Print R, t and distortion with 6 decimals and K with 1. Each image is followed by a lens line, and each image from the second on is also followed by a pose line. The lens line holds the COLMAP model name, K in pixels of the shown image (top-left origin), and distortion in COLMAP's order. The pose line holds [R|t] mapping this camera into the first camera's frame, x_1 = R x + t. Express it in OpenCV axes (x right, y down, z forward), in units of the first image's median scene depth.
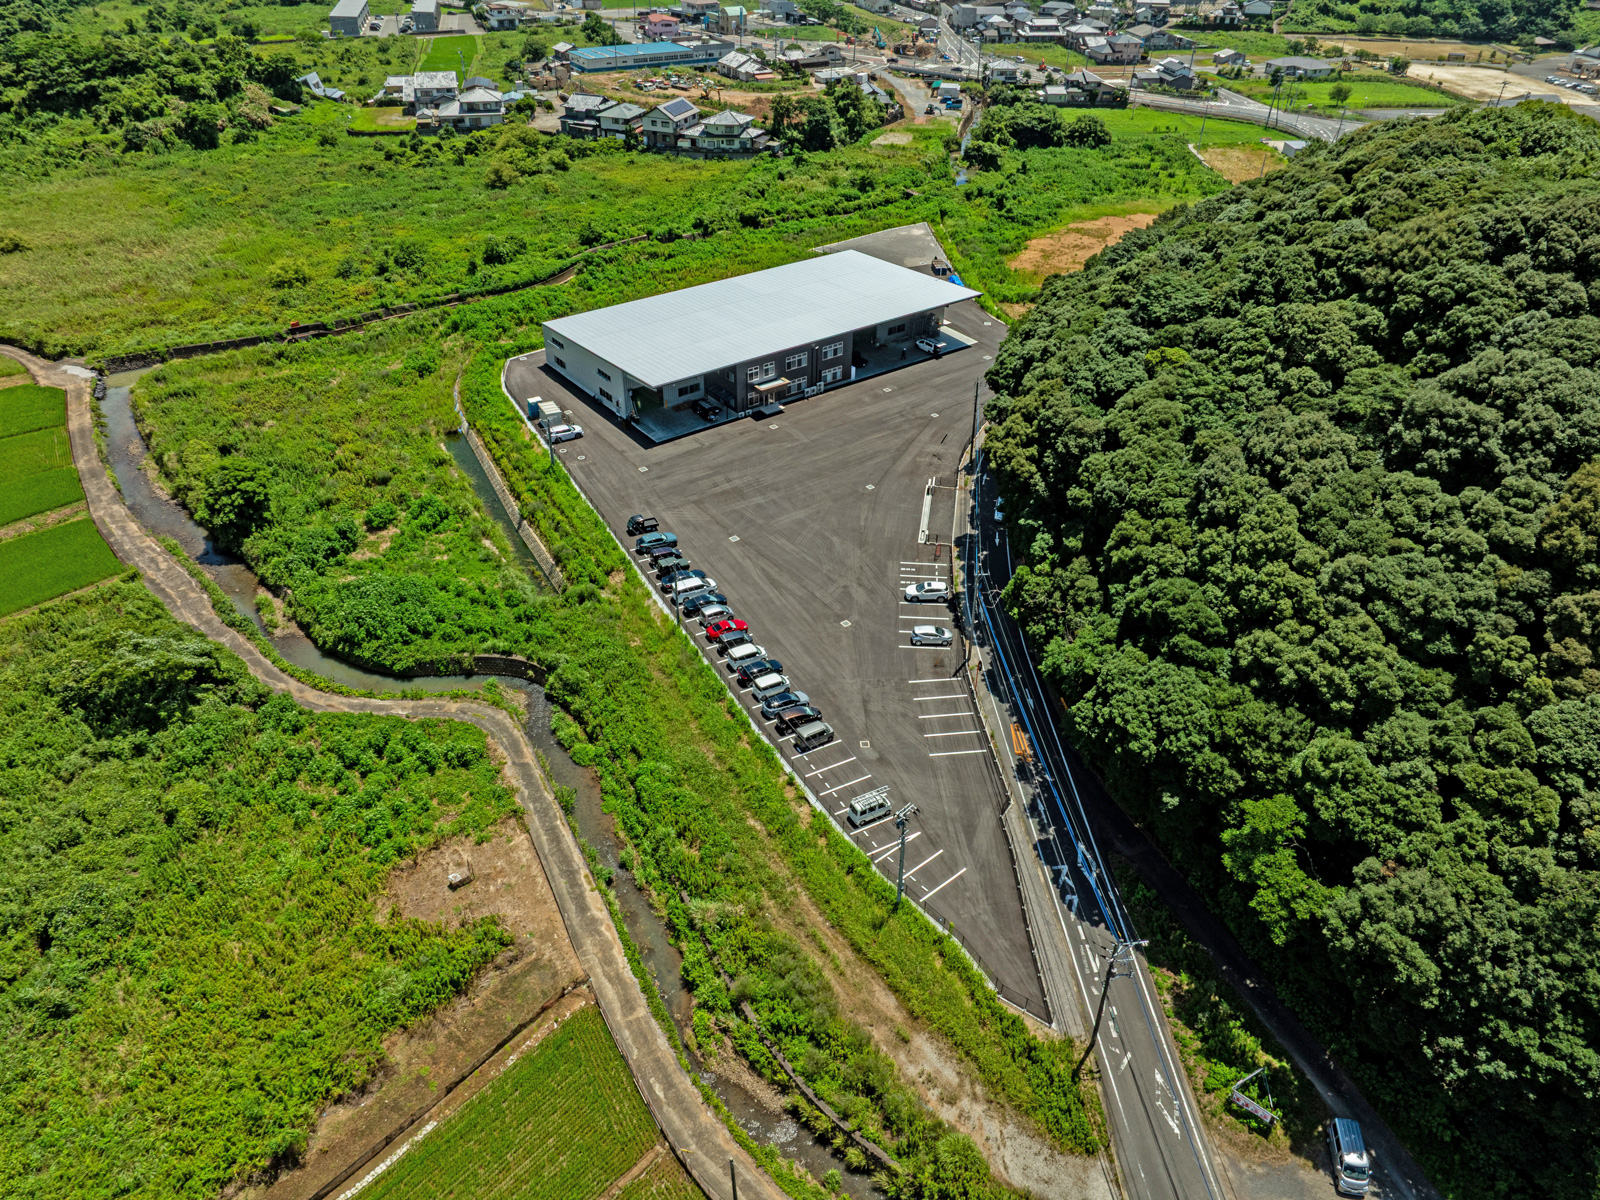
lens RADIAL K [[1101.1, 0, 800.0], [0, 1101.1, 600.0], [0, 0, 1]] dist [-0.032573, 0.018481]
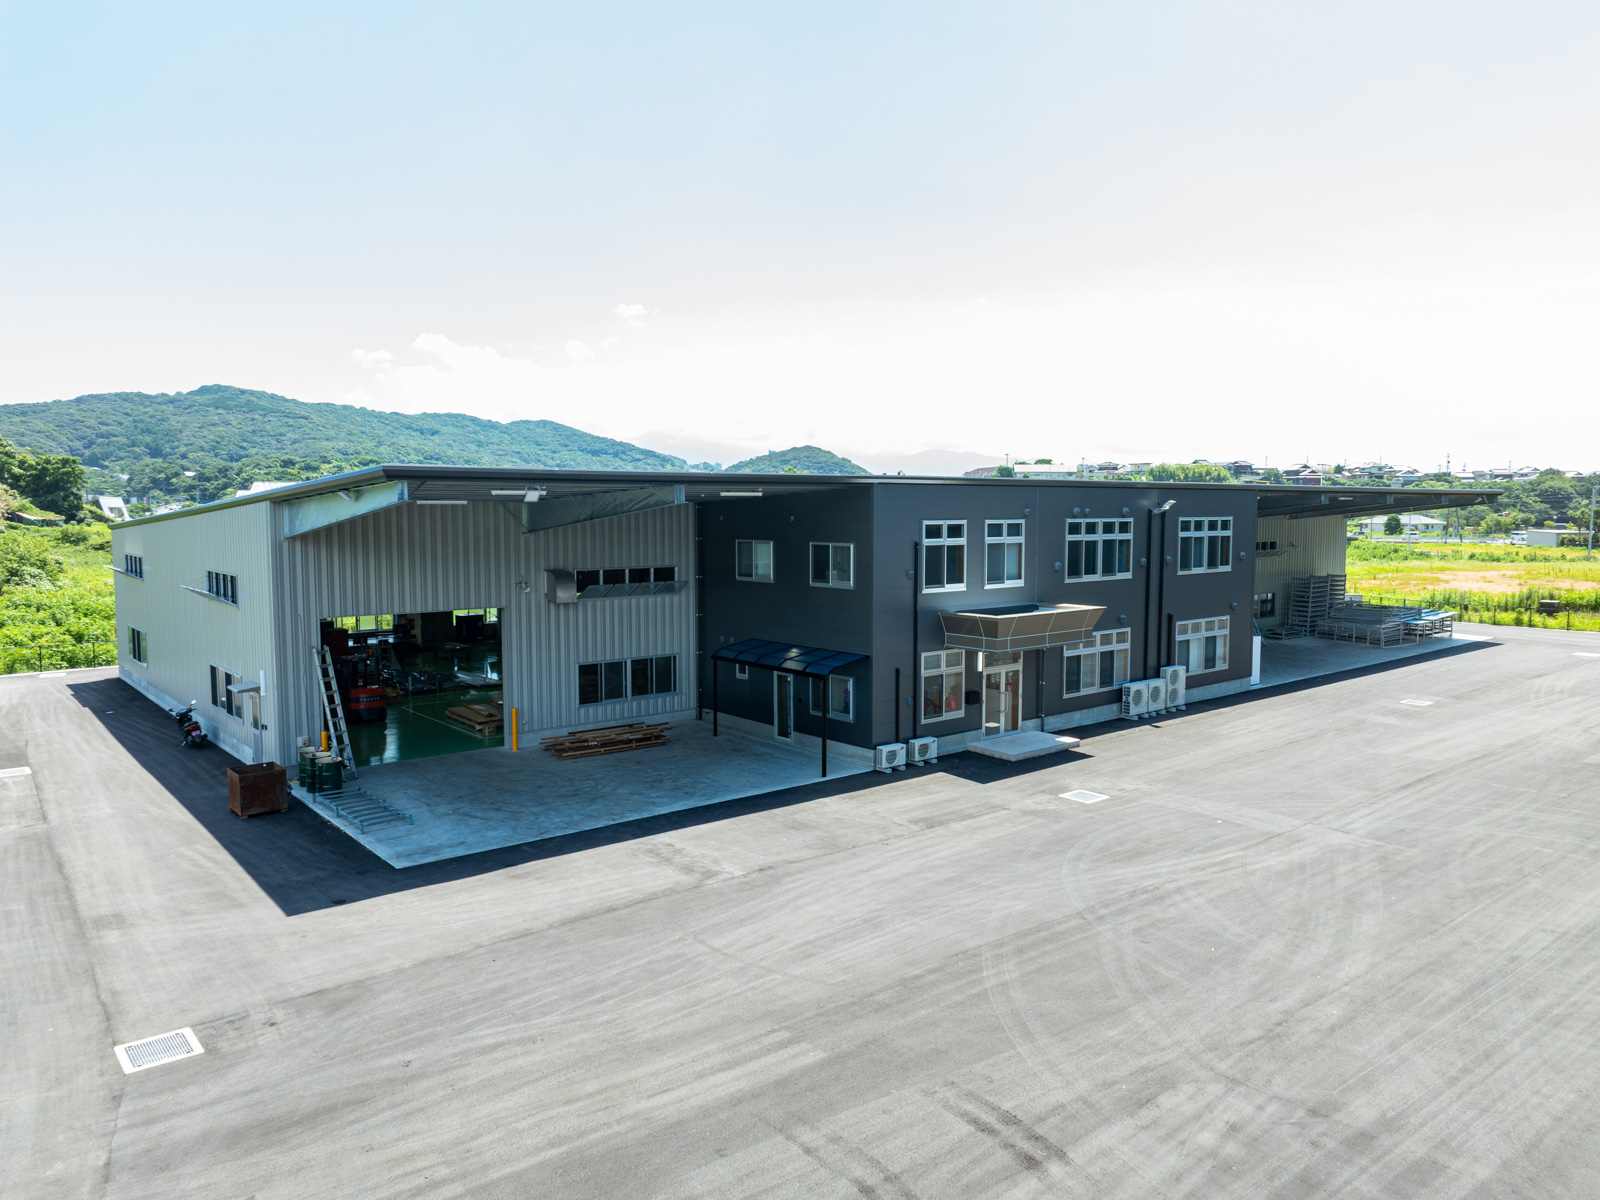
lens RADIAL K [[1101.1, 0, 800.0], [0, 1101.1, 600.0], [0, 0, 1]] dist [-0.032573, 0.018481]
pose [[0.998725, -0.016771, 0.047605, -0.045901], [0.038612, 0.861303, -0.506622, -0.055124], [-0.032506, 0.507815, 0.860853, 0.479072]]
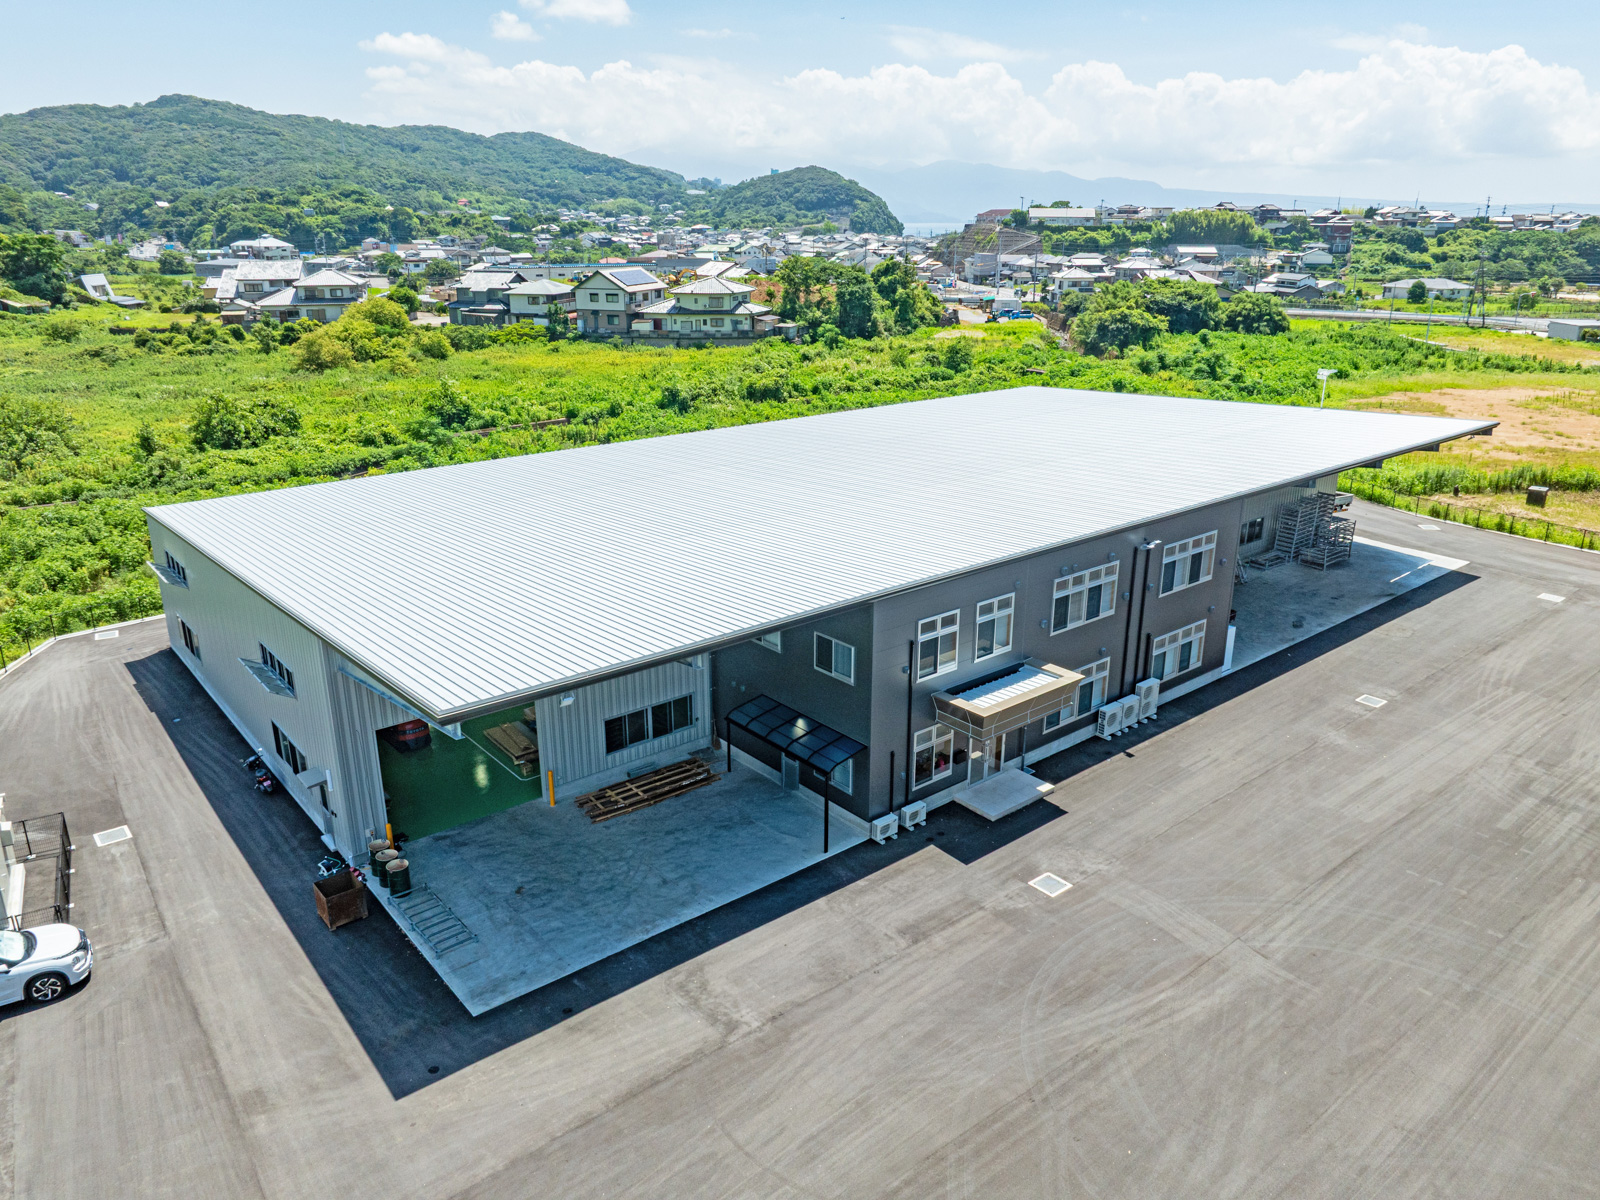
lens RADIAL K [[1101.1, 0, 800.0], [0, 1101.1, 600.0], [0, 0, 1]] dist [-0.032573, 0.018481]
pose [[0.998899, -0.025743, 0.039213, -0.045740], [0.035998, 0.956671, -0.288936, -0.087183], [-0.030076, 0.290029, 0.956545, 0.453528]]
